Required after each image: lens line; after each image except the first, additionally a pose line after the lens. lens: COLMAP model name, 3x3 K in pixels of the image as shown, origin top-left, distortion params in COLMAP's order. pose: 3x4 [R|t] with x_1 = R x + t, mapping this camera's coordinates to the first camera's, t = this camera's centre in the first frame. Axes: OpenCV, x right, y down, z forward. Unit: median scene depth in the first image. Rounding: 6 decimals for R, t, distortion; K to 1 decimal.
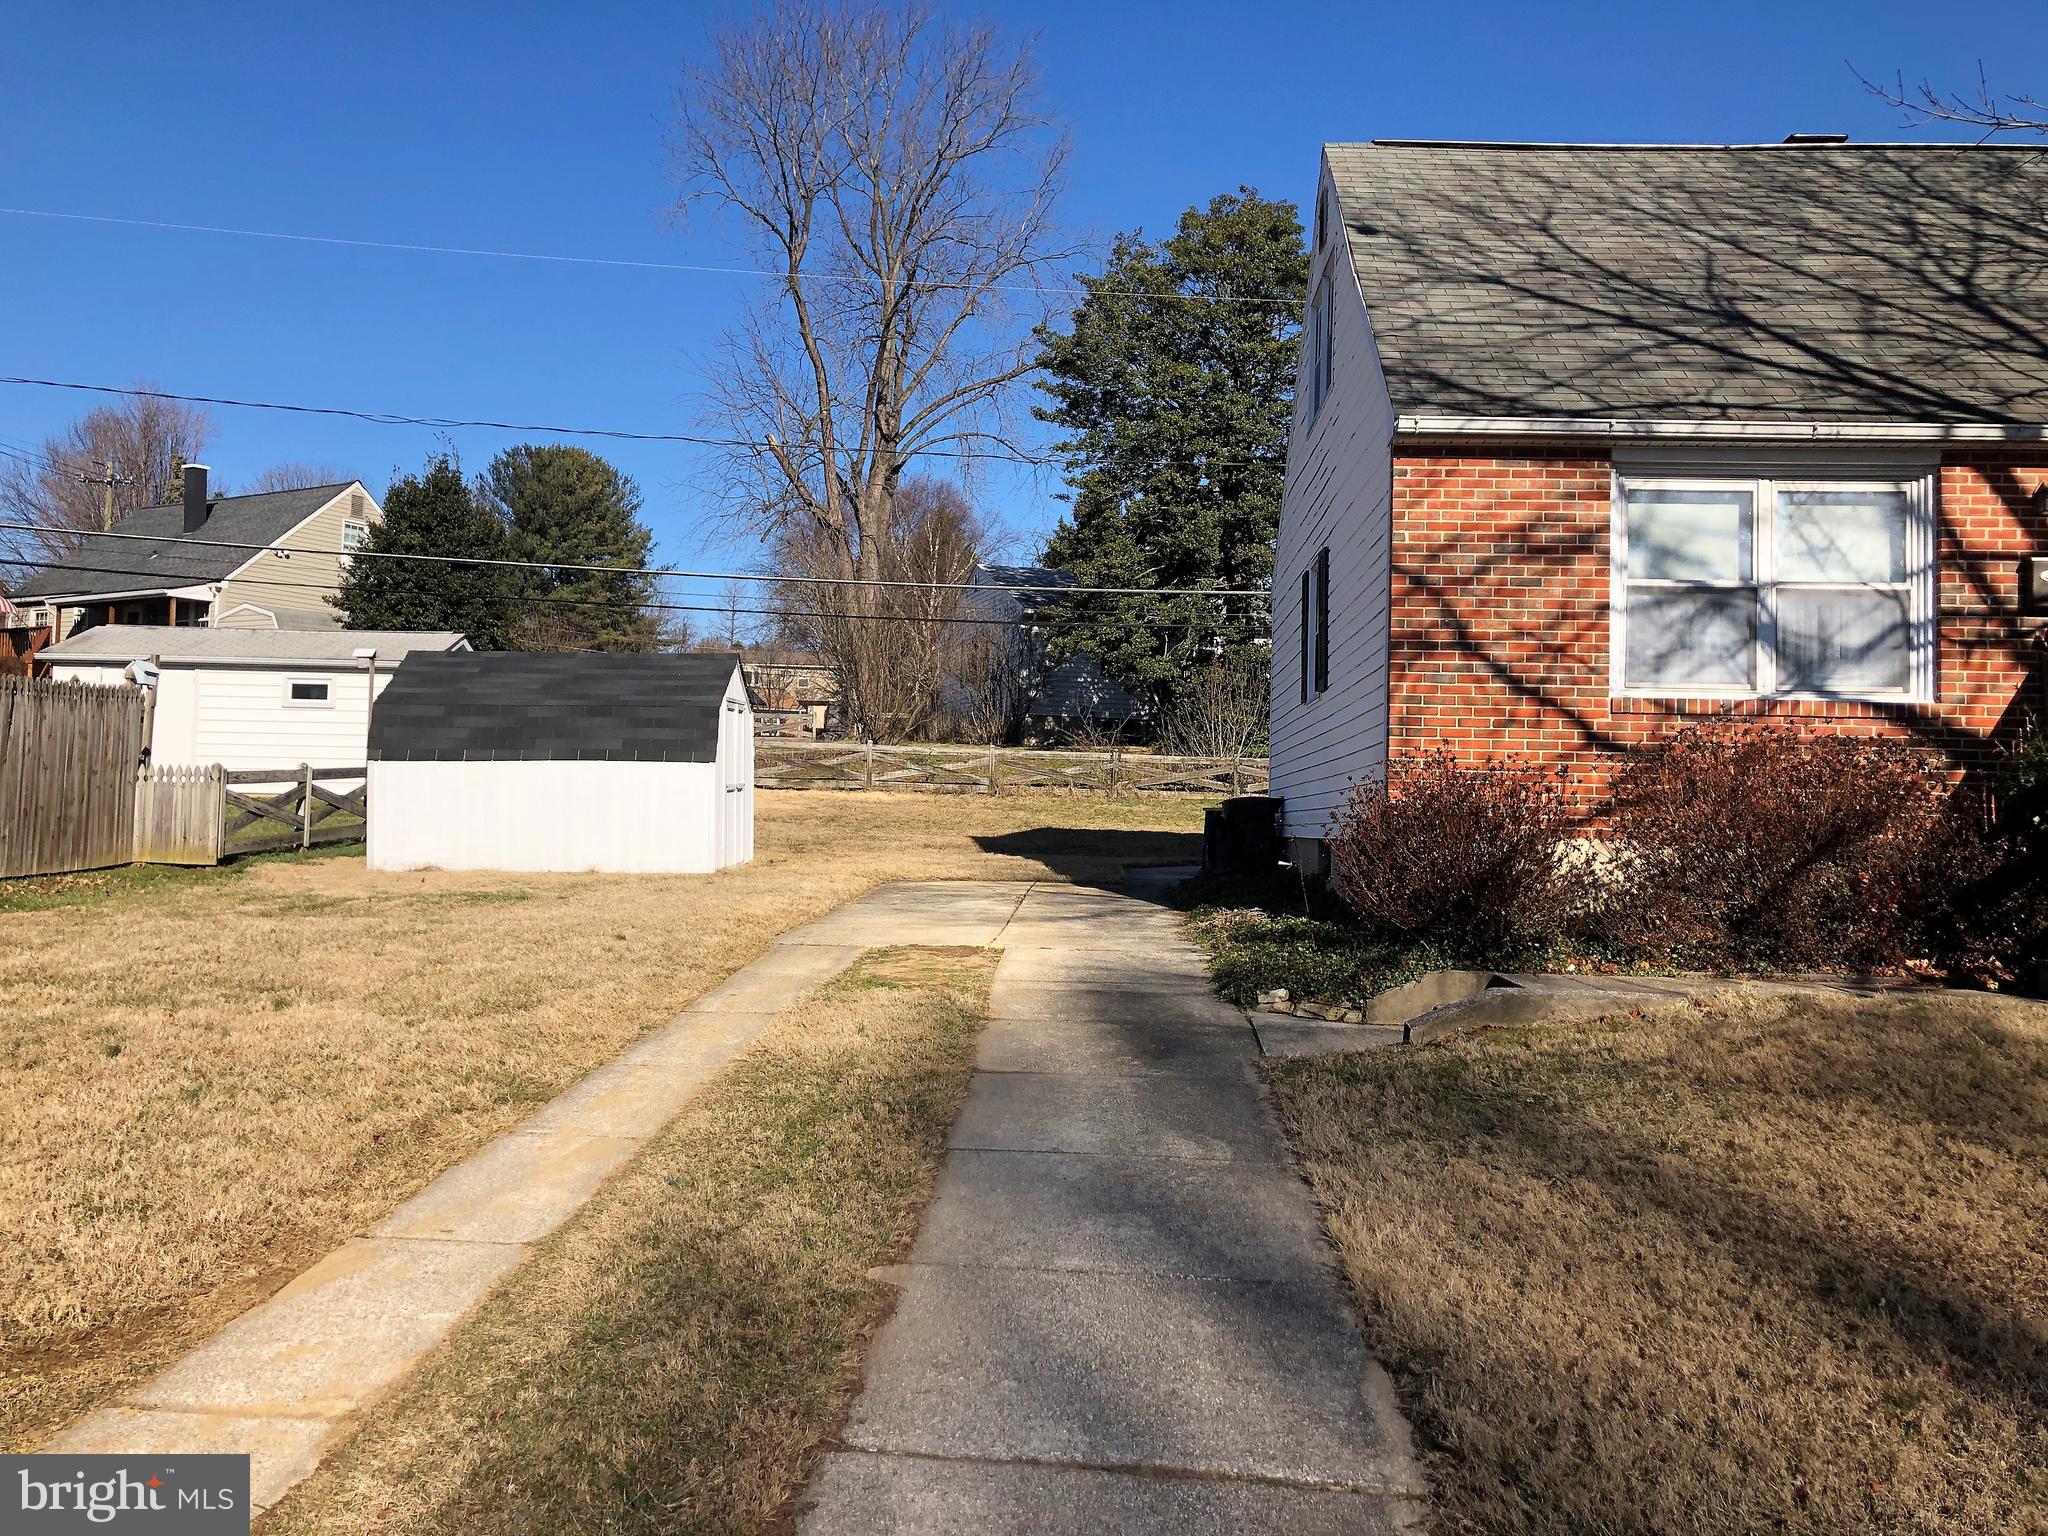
lens RADIAL K [[1666.9, 0, 1024.0], [0, 1666.9, 768.0], [0, 0, 1]] dist [0.037545, -0.004882]
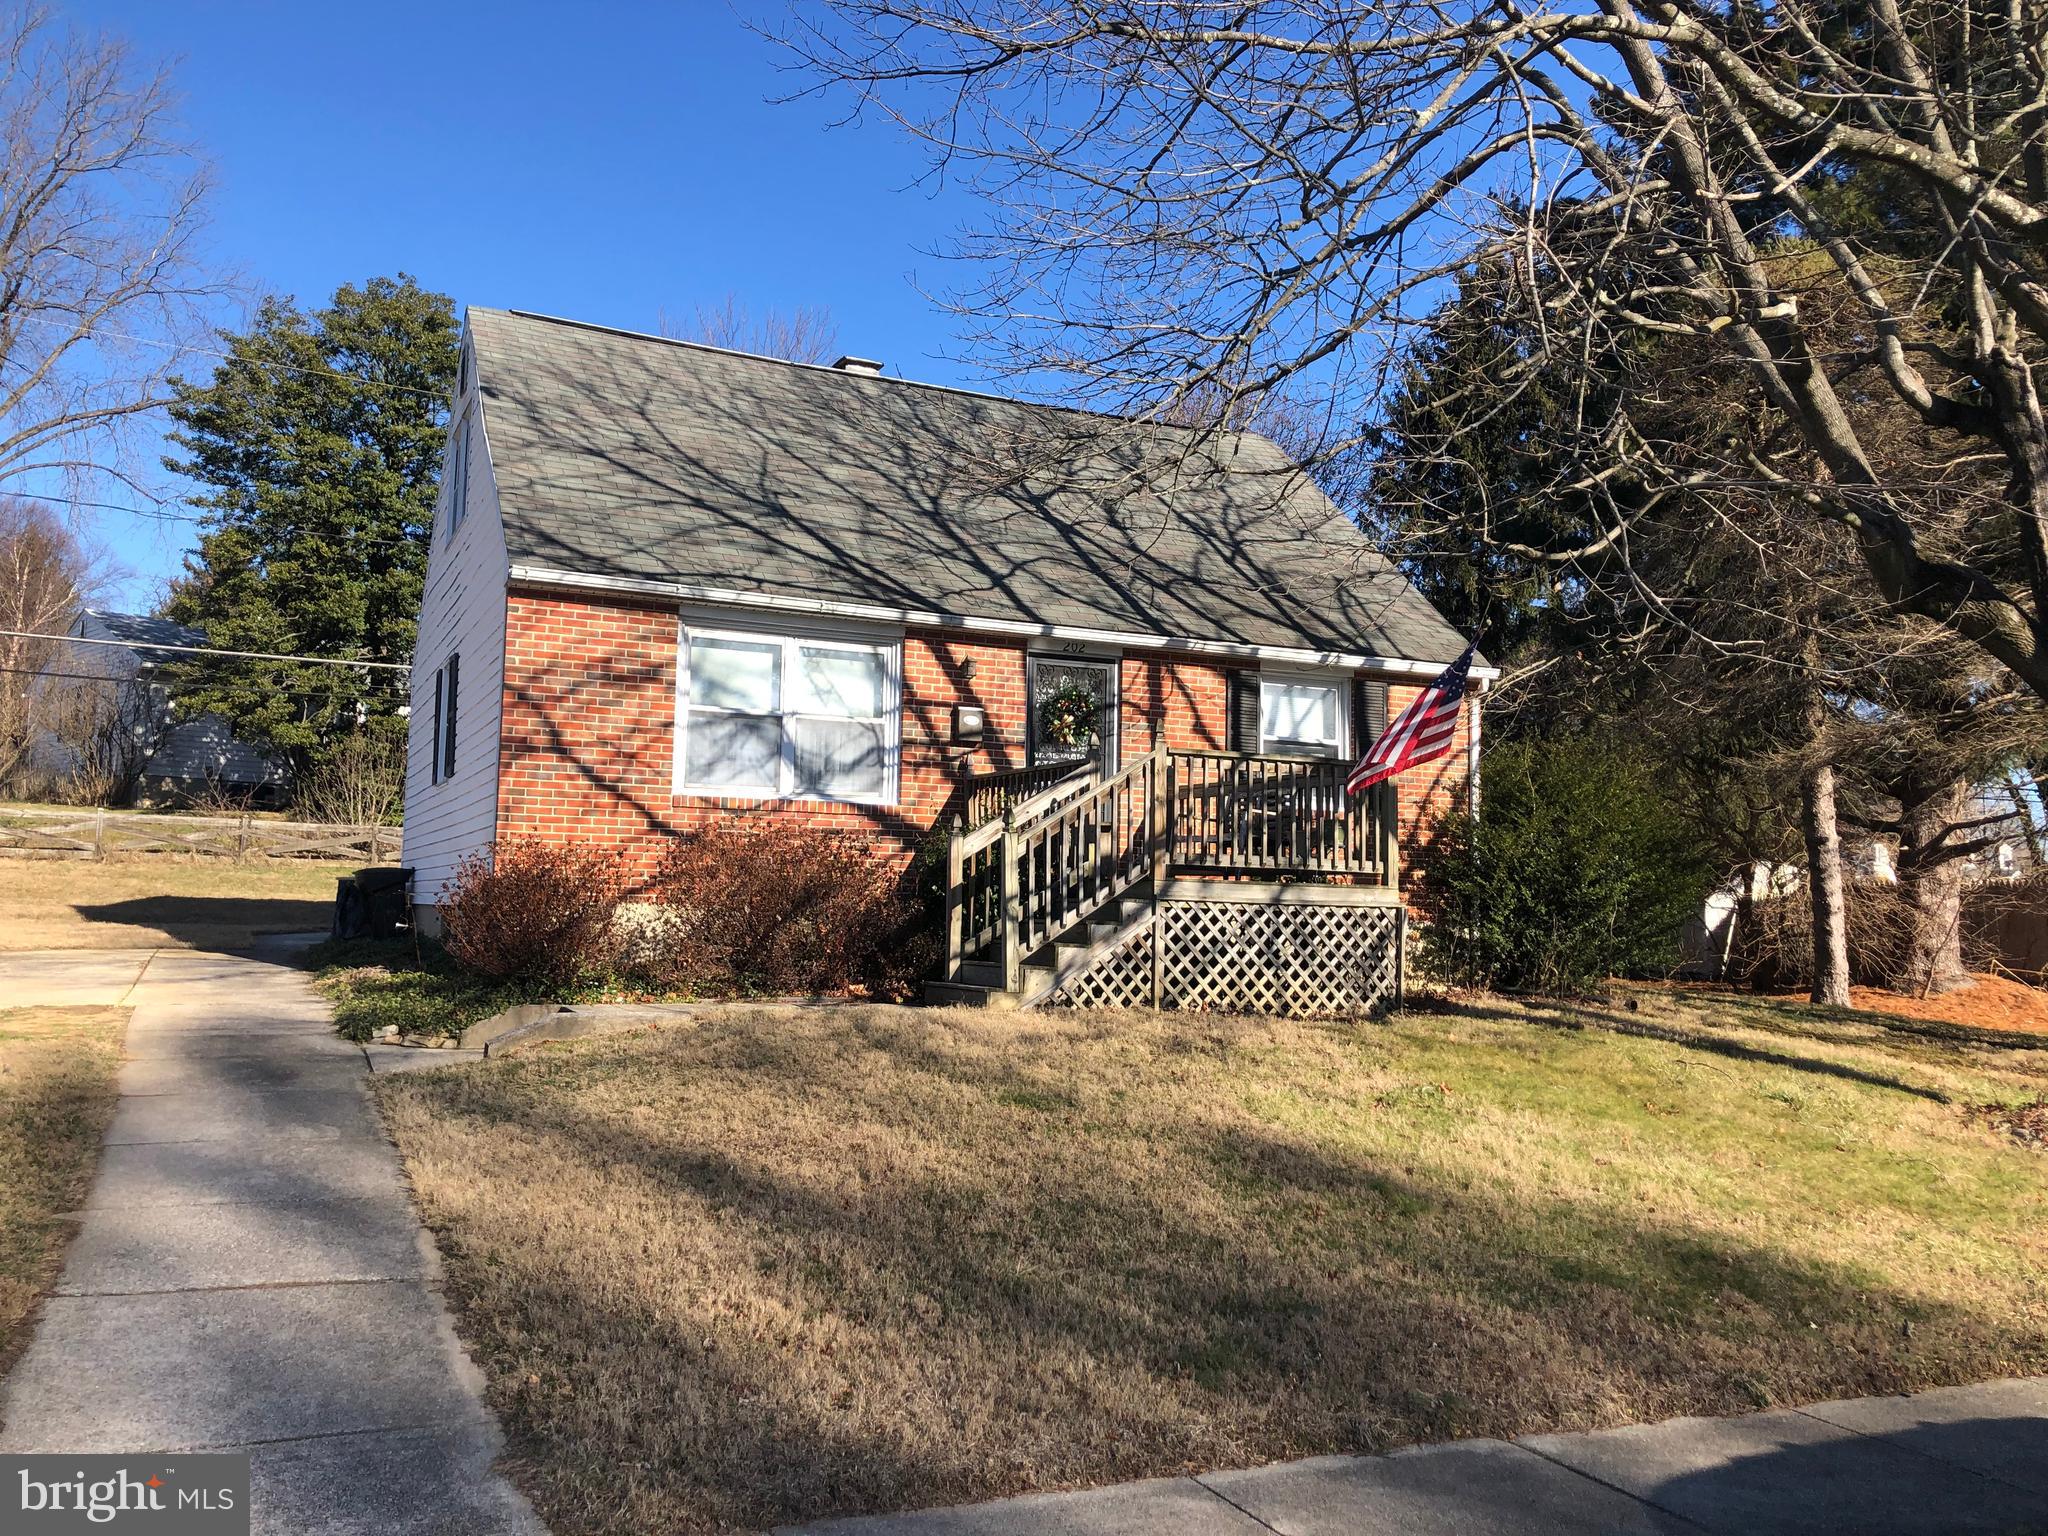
lens RADIAL K [[1685.8, 0, 1013.9], [0, 1685.8, 752.0], [0, 0, 1]] dist [0.020539, -0.003317]
pose [[0.885075, 0.039643, 0.463757, -0.023948], [-0.016903, 0.998447, -0.053091, -0.009749], [-0.465141, 0.039151, 0.884370, -0.281636]]
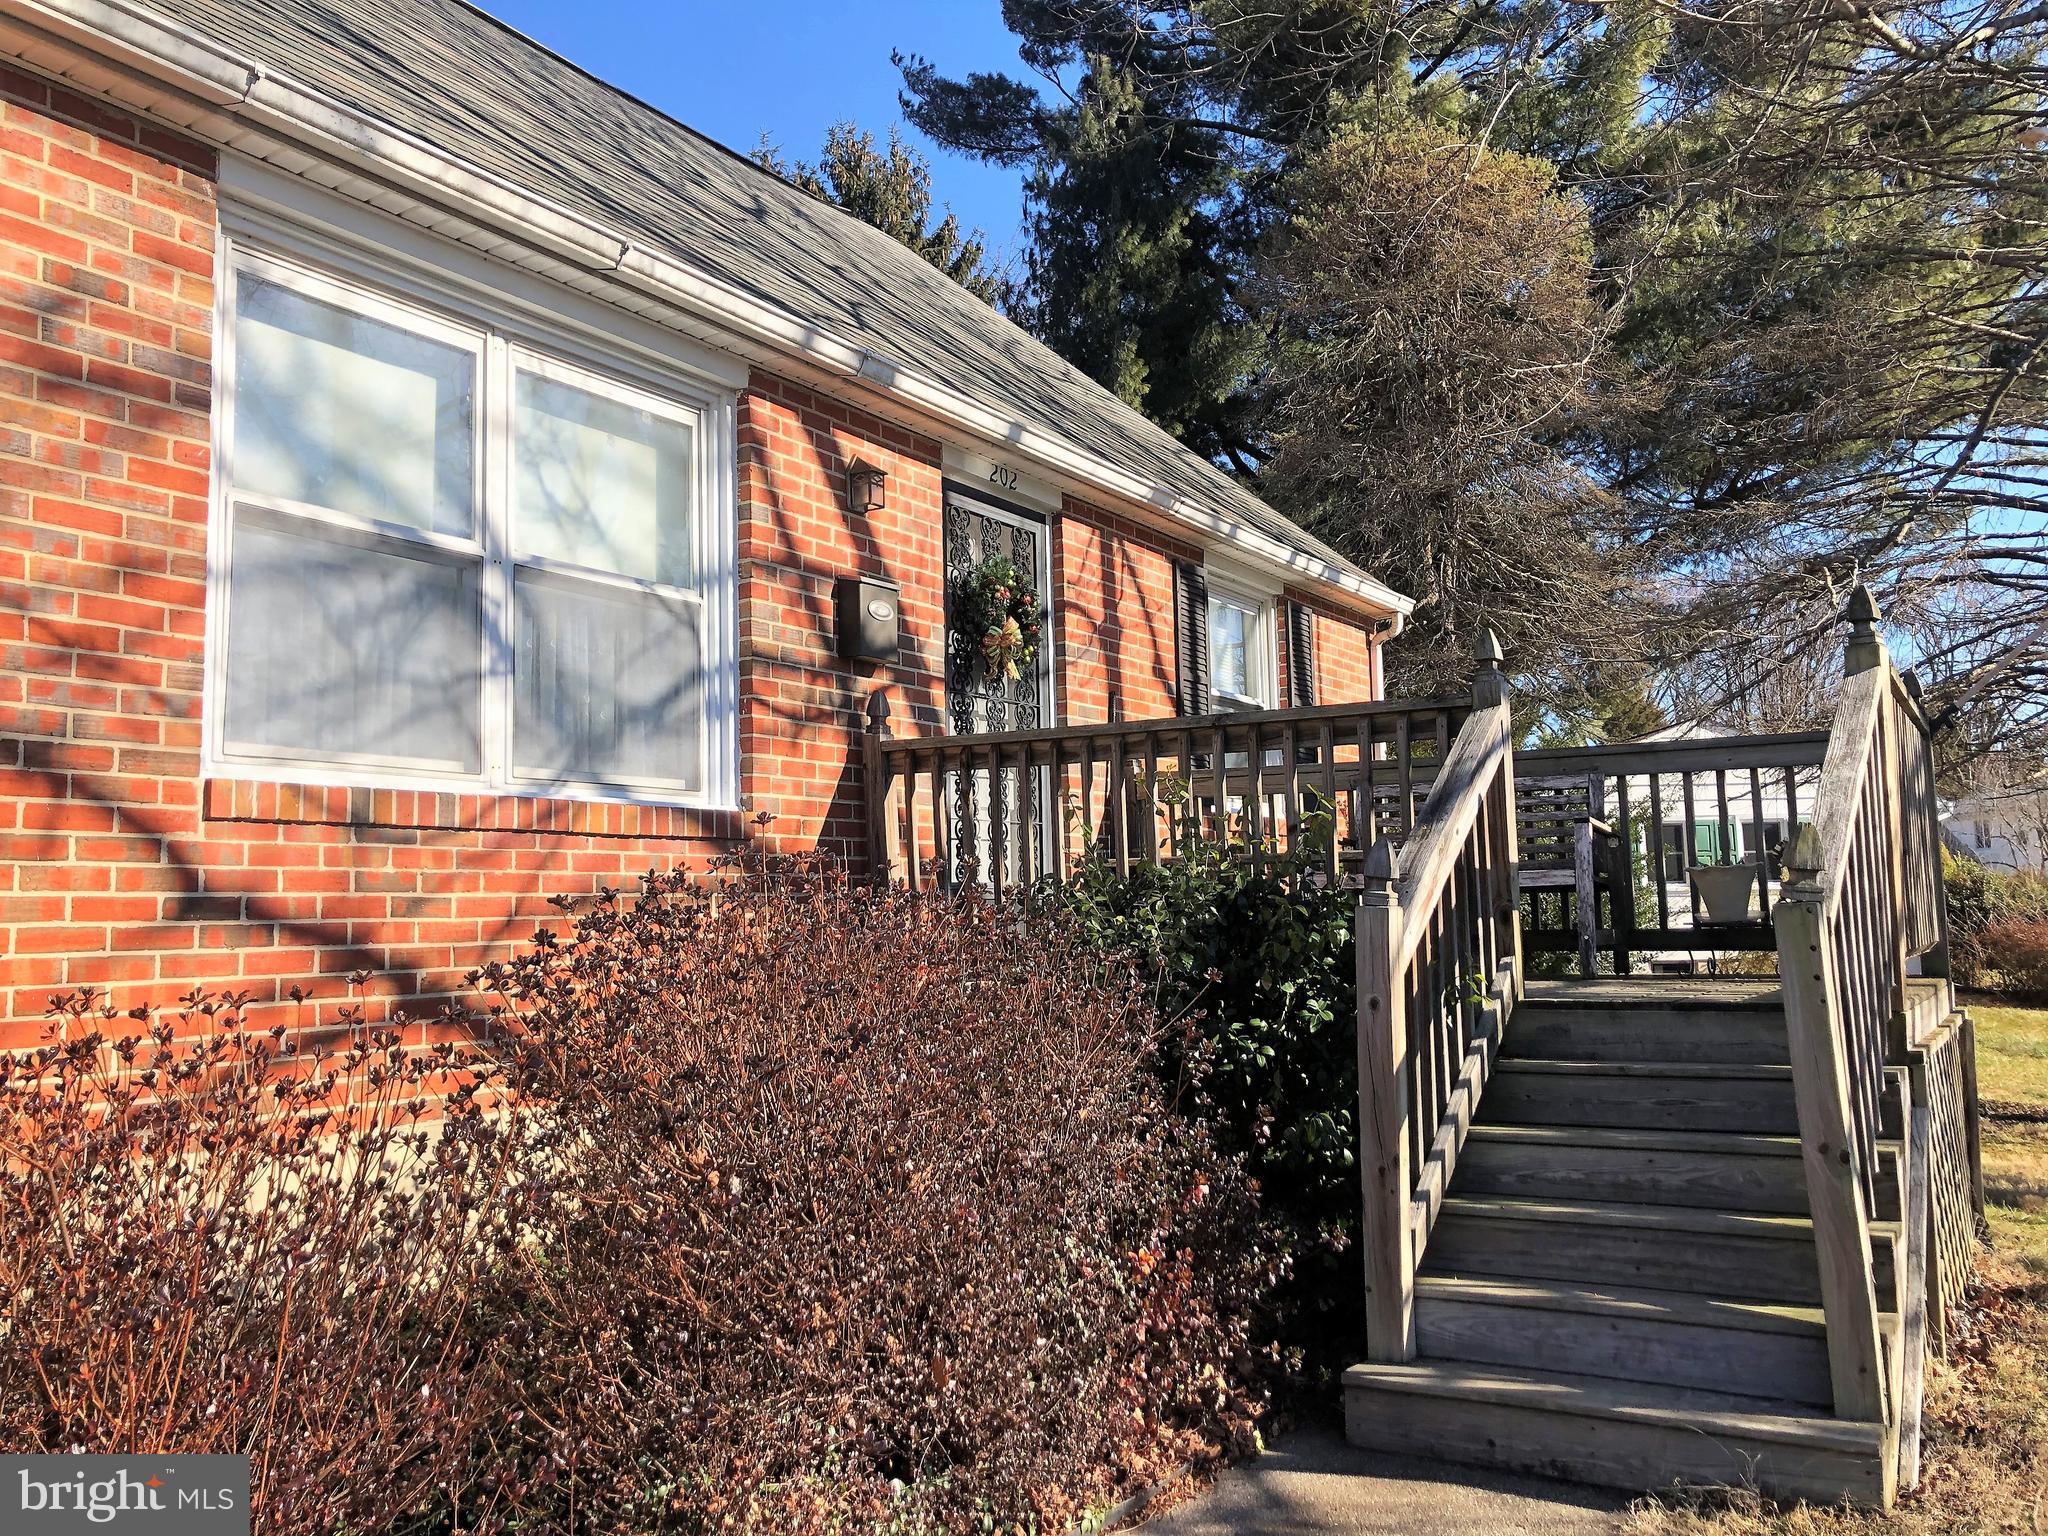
lens RADIAL K [[1671.7, 0, 1018.3], [0, 1671.7, 734.7], [0, 0, 1]] dist [0.058923, -0.109372]
pose [[0.480677, 0.058516, 0.874943, 0.088610], [-0.003796, 0.997901, -0.064653, -0.027941], [-0.876890, 0.027756, 0.479890, 0.636542]]
